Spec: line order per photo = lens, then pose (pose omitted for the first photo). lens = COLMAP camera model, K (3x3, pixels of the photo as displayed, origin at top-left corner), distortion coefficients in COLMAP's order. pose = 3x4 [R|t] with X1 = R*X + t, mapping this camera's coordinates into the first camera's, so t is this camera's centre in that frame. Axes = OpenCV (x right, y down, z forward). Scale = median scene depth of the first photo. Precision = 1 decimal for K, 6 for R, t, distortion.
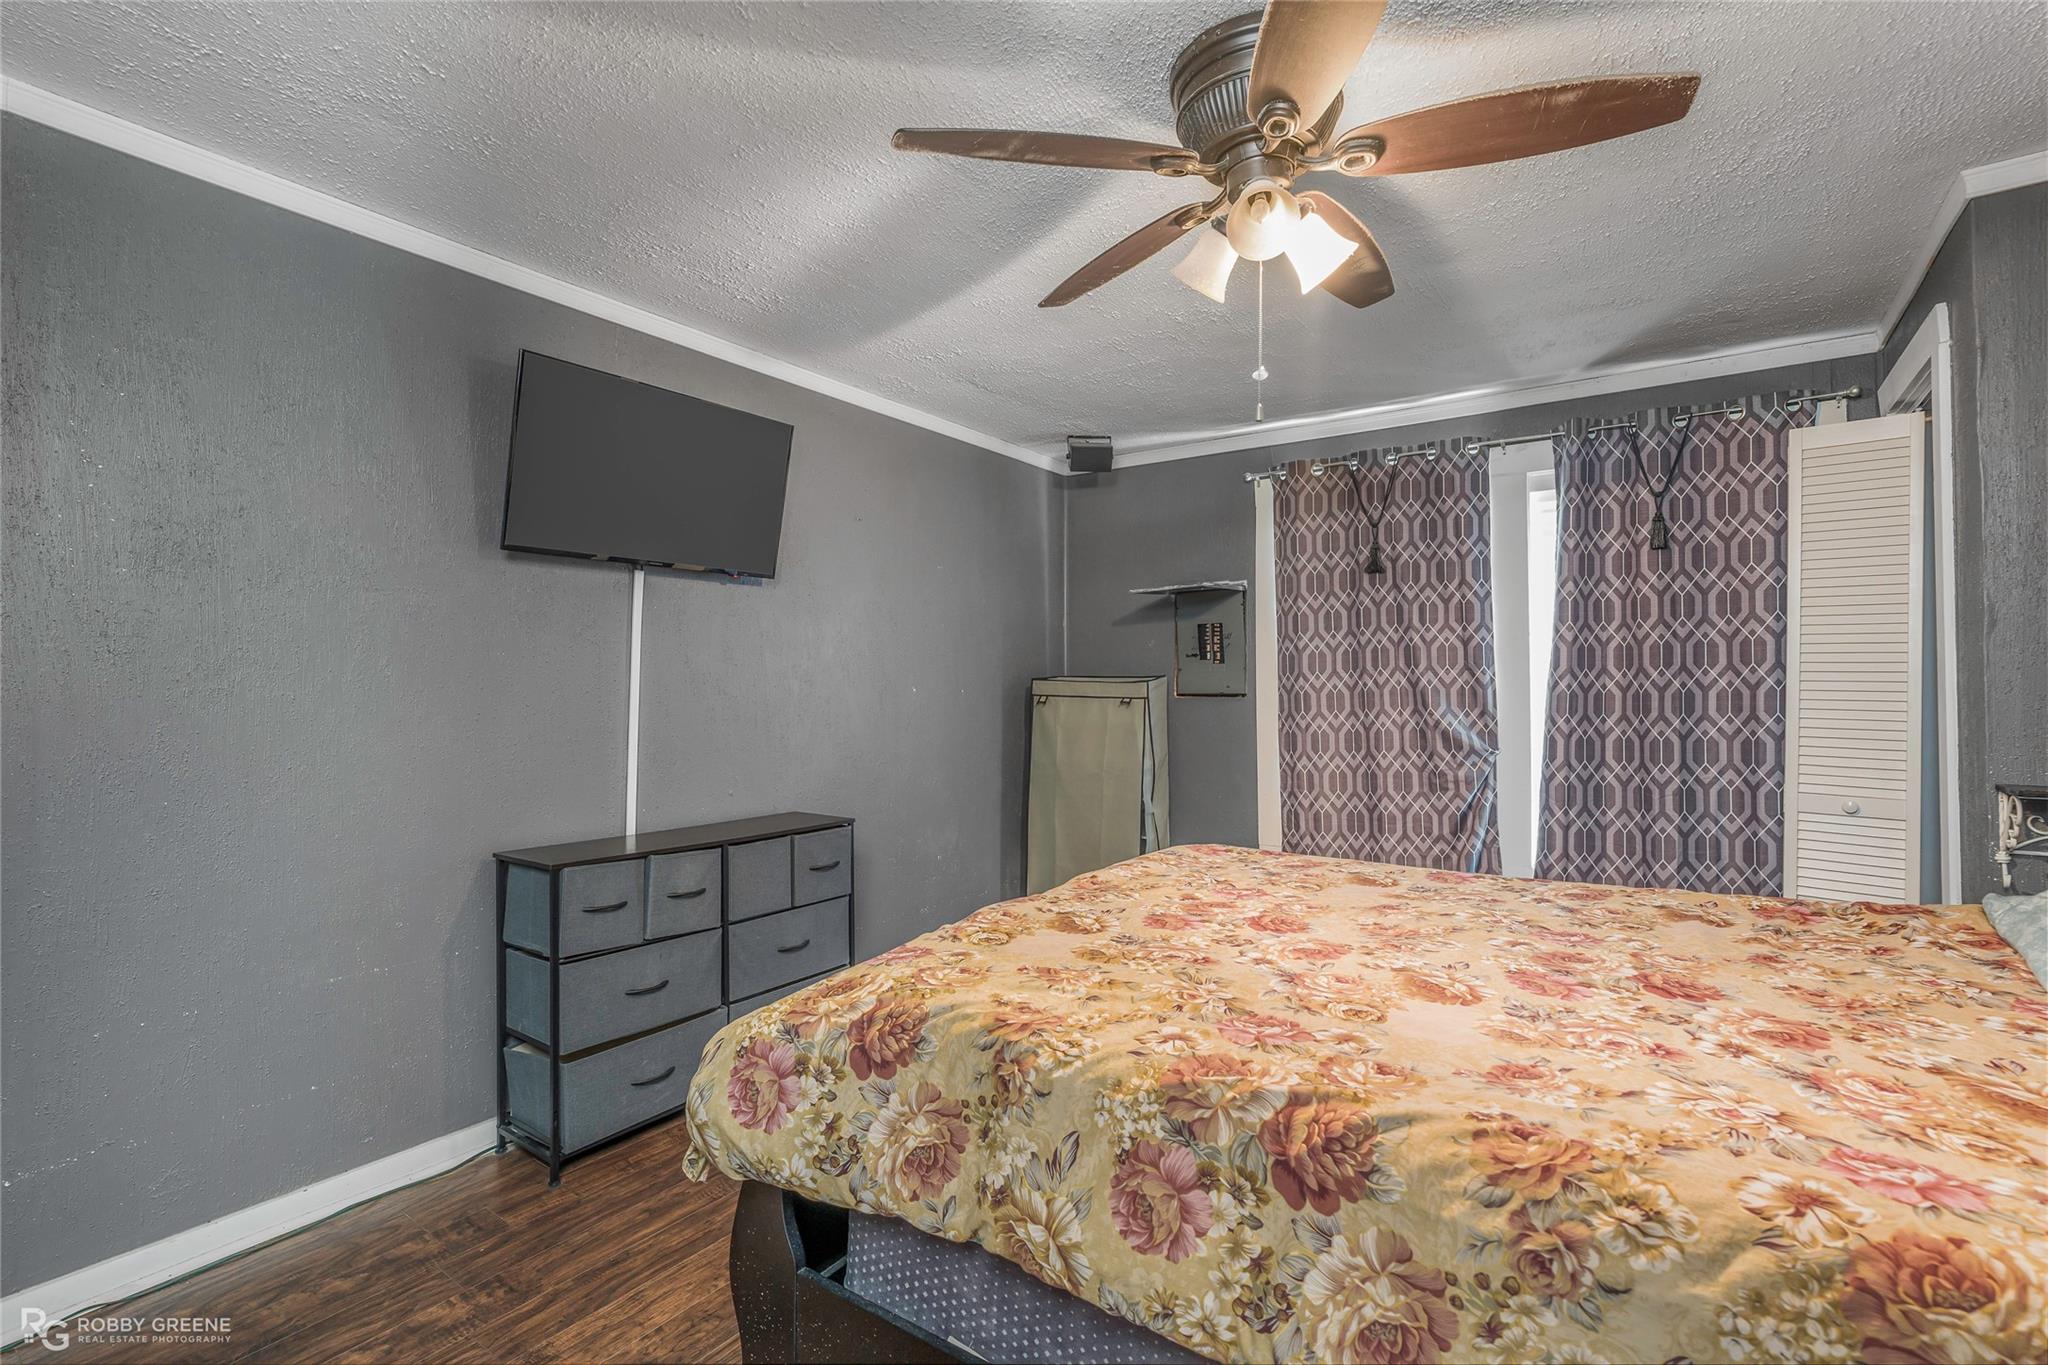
lens RADIAL K [[933.5, 0, 1046.4], [0, 933.5, 686.3], [0, 0, 1]] dist [-0.012861, -0.000094]
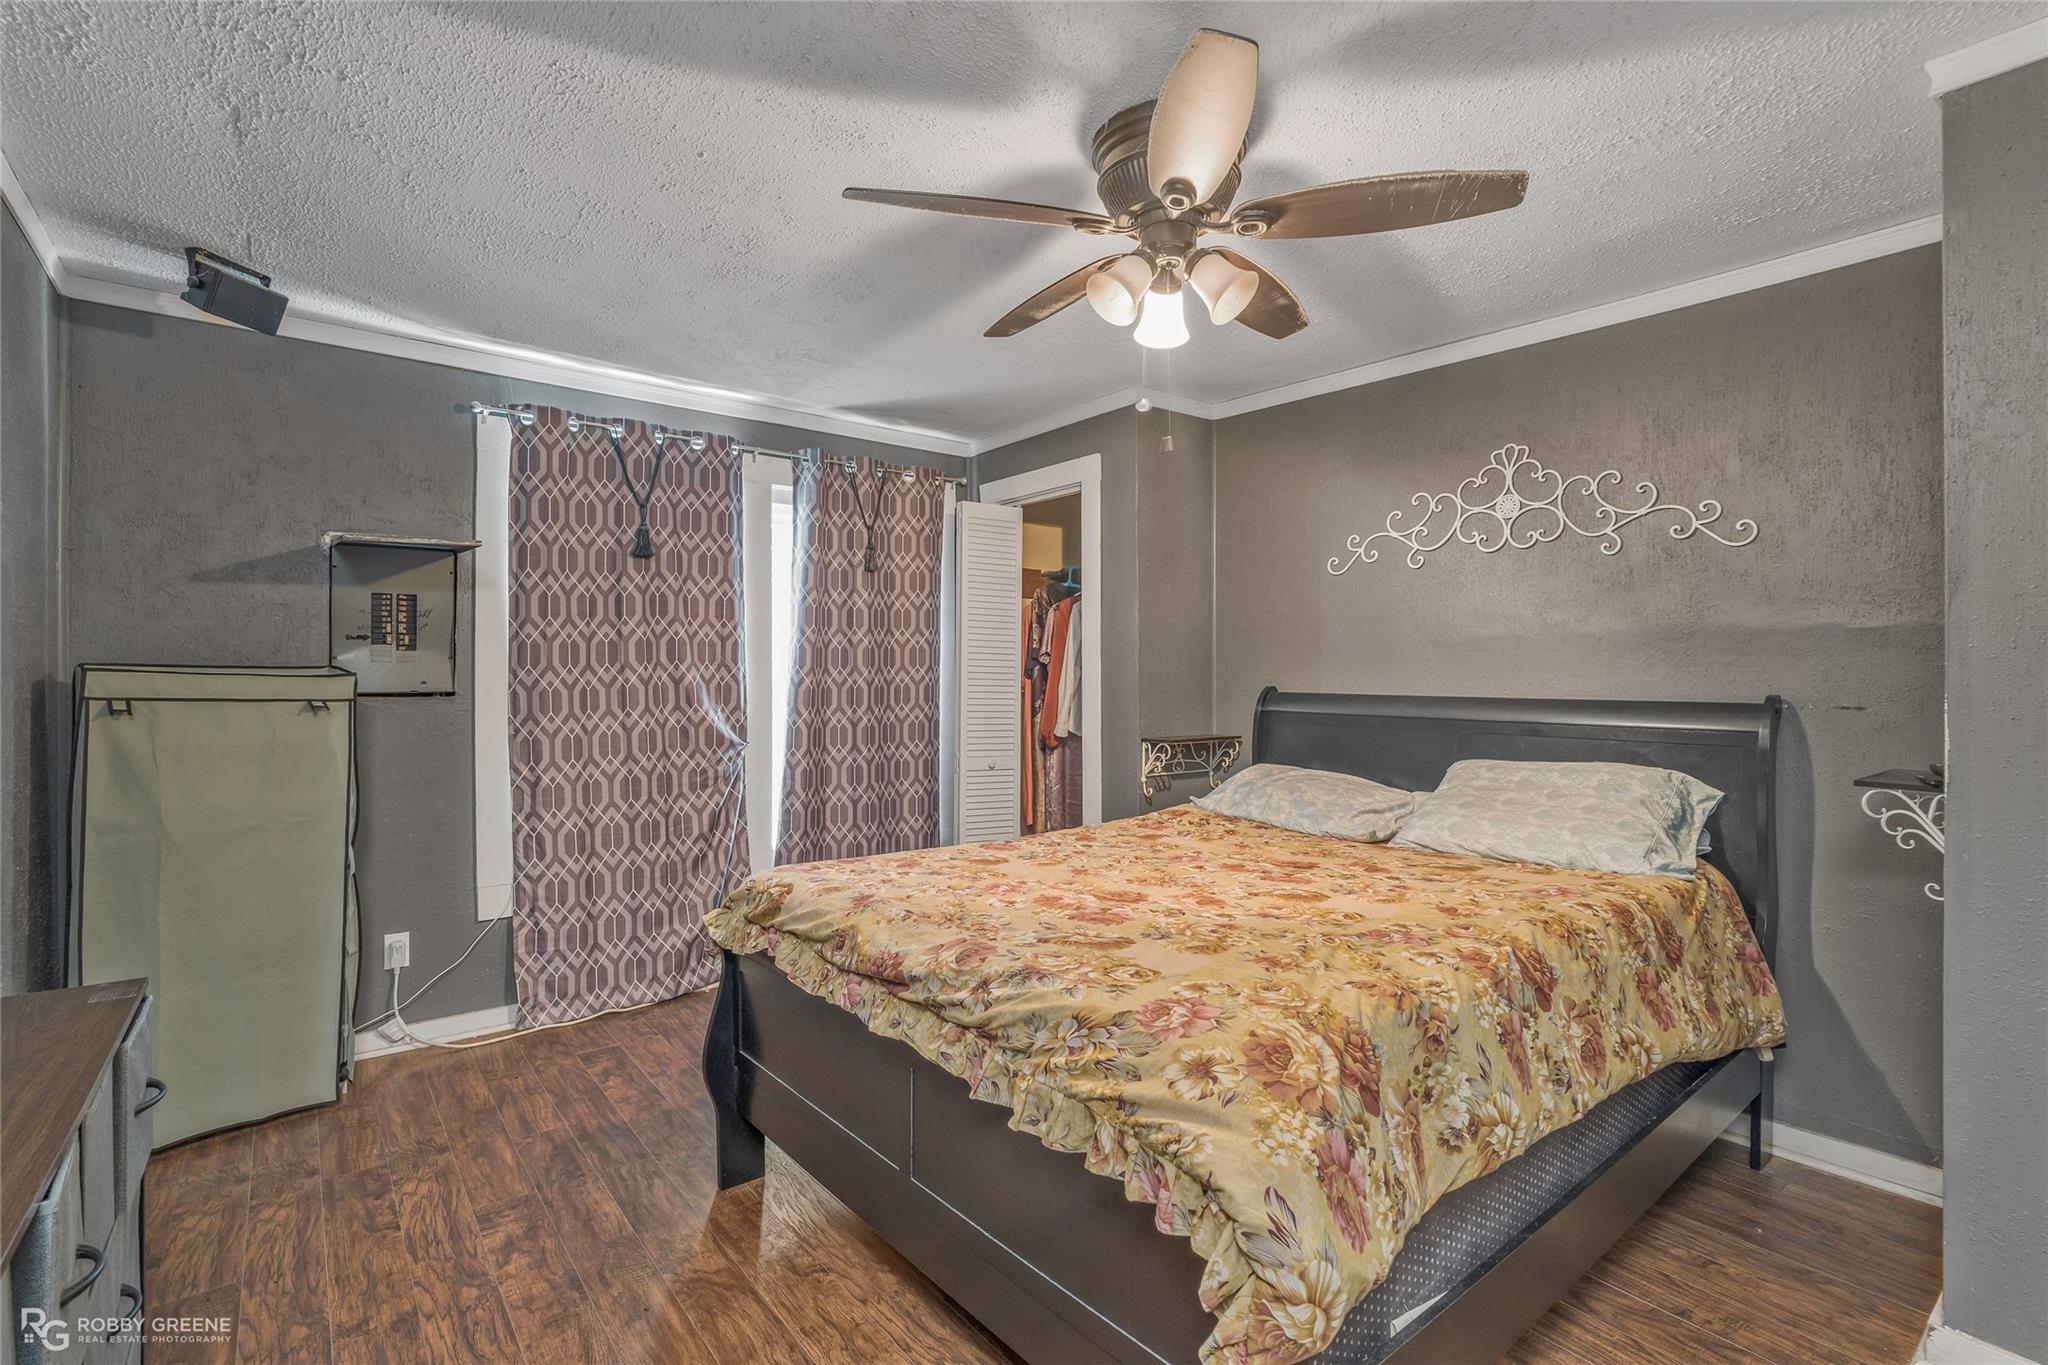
lens RADIAL K [[933.5, 0, 1042.6], [0, 933.5, 674.4], [0, 0, 1]] dist [-0.012861, -0.000094]
pose [[0.291065, 0.007822, 0.956671, -0.417466], [-0.001812, 0.999969, -0.007625, -0.001175], [-0.956702, 0.000486, 0.291070, 0.374590]]
